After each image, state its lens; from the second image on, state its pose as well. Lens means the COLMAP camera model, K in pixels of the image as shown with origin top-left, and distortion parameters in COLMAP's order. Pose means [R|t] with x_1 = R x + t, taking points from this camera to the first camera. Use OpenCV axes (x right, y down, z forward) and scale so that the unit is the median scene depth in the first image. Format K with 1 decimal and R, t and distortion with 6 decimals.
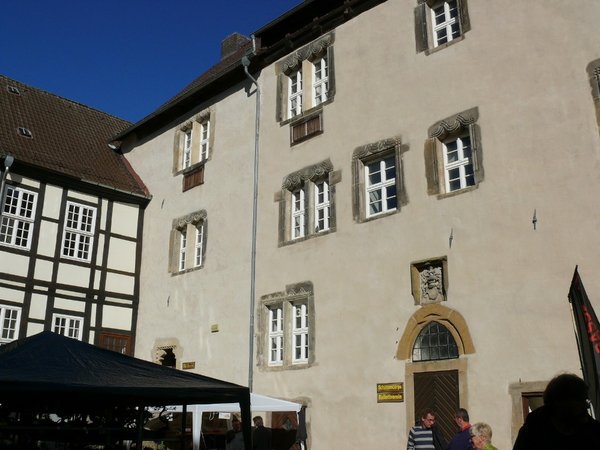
lens RADIAL K [[631.4, 0, 300.0], [0, 631.4, 225.0], [0, 0, 1]] dist [-0.208438, 0.272984]
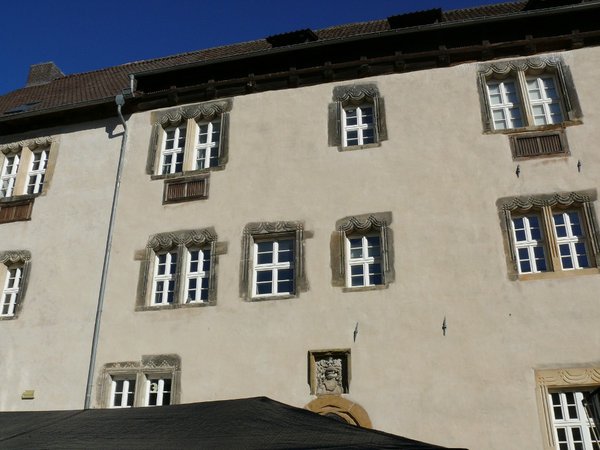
lens RADIAL K [[631.4, 0, 300.0], [0, 631.4, 225.0], [0, 0, 1]] dist [-0.208438, 0.272984]
pose [[0.849731, 0.225763, 0.476434, -0.310090], [-0.156203, 0.970909, -0.181484, 0.044200], [-0.503546, 0.079793, 0.860276, 0.134246]]
